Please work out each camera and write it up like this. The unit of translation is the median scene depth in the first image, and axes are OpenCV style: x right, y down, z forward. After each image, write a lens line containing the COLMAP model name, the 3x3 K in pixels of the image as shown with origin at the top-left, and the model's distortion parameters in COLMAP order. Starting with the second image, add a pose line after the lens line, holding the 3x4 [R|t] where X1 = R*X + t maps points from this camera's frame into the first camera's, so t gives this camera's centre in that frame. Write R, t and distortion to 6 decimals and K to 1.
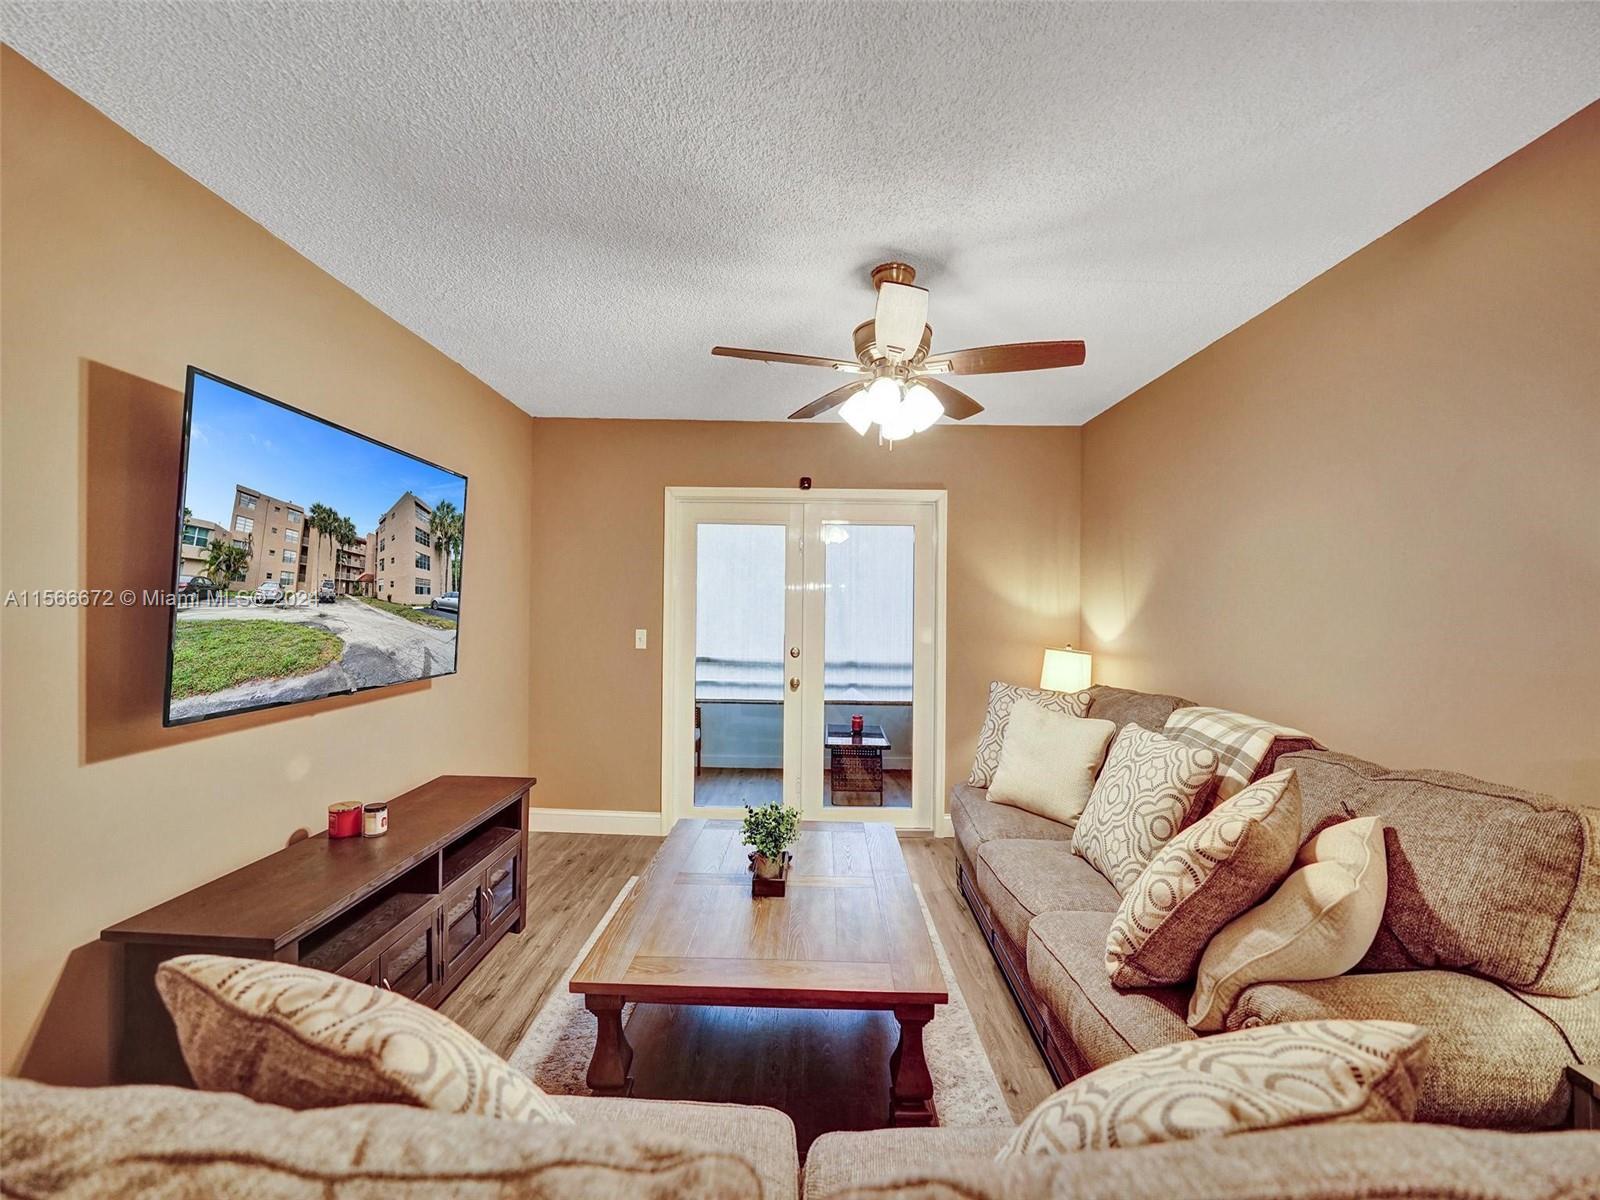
lens RADIAL K [[714.7, 0, 790.3], [0, 714.7, 597.6], [0, 0, 1]] dist [-0.019501, 0.000401]
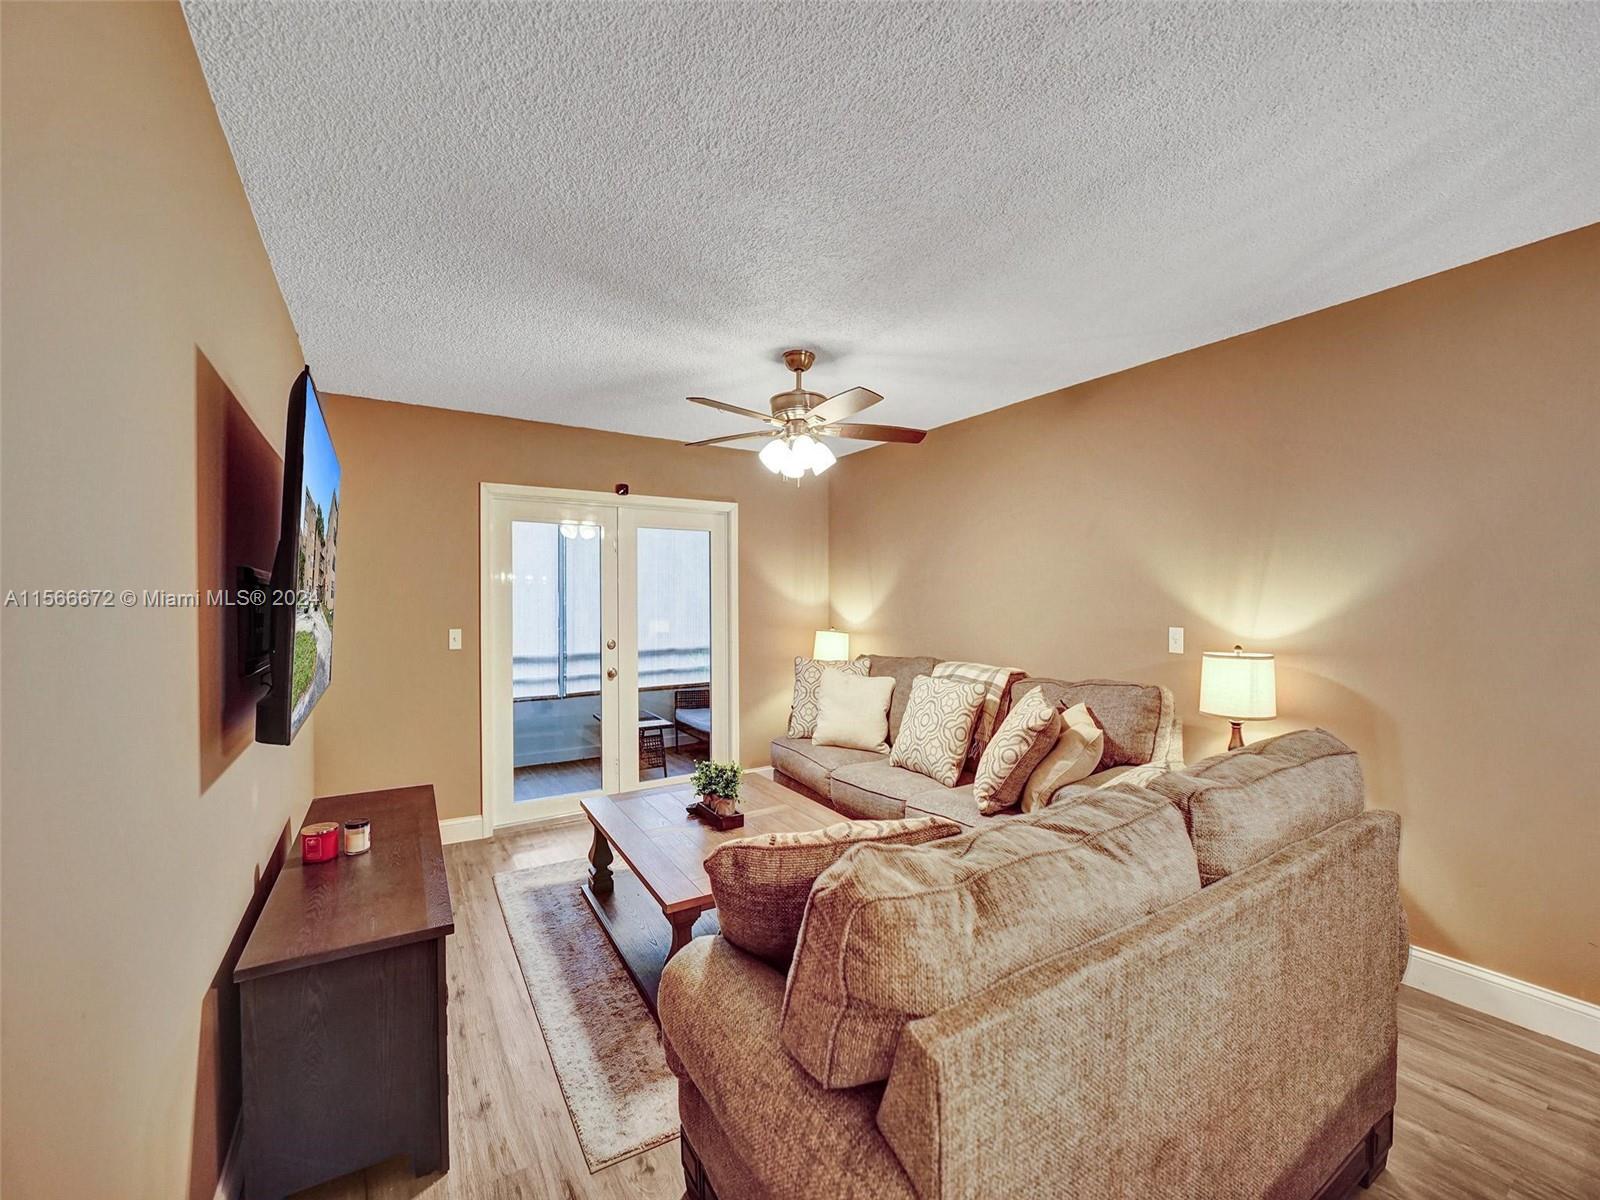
lens RADIAL K [[701.5, 0, 879.4], [0, 701.5, 599.8], [0, 0, 1]] dist [-0.000279, 0.000050]
pose [[0.796142, -0.017414, 0.604860, -0.571575], [0.006511, 0.999774, 0.020214, -0.018580], [-0.605075, -0.012155, 0.796075, -0.164486]]
